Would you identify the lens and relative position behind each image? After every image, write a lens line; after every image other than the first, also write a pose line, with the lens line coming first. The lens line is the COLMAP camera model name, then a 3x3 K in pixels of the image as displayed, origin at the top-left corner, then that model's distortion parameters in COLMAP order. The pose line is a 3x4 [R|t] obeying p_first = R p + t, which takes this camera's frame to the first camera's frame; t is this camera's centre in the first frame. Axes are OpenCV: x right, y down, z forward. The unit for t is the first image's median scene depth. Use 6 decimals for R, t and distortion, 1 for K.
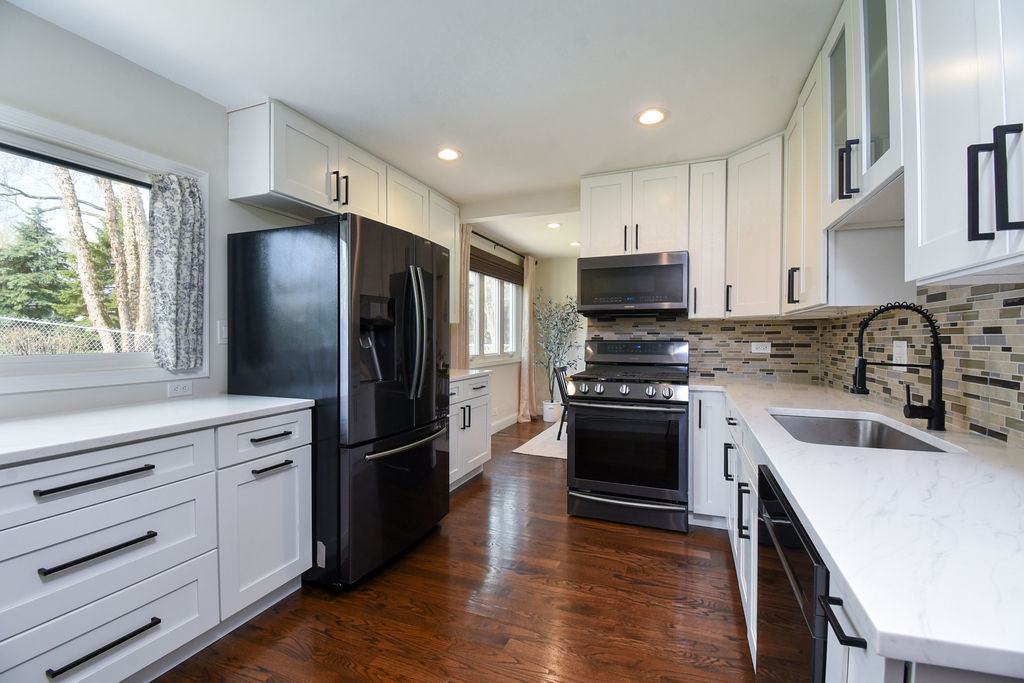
lens RADIAL K [[447.9, 0, 510.5], [0, 447.9, 342.7], [0, 0, 1]] dist [0.018500, -0.024279]
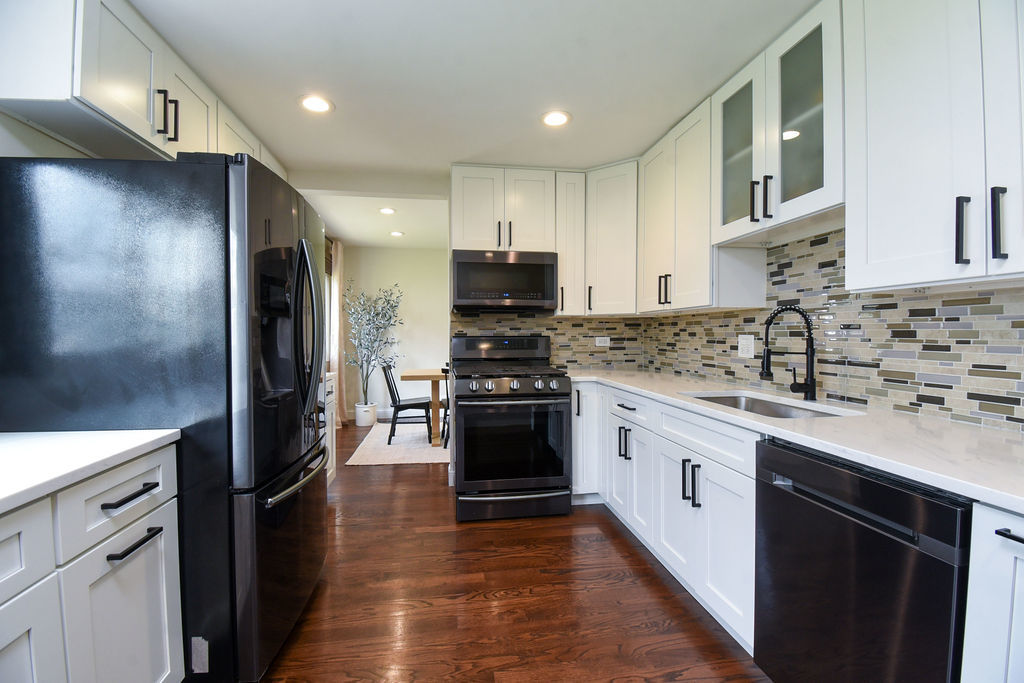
lens RADIAL K [[447.9, 0, 510.5], [0, 447.9, 342.7], [0, 0, 1]] dist [0.018500, -0.024279]
pose [[0.862614, -0.013933, 0.505670, -0.269853], [0.009501, 0.999891, 0.011343, -0.001880], [-0.505773, -0.004980, 0.862652, 0.144554]]
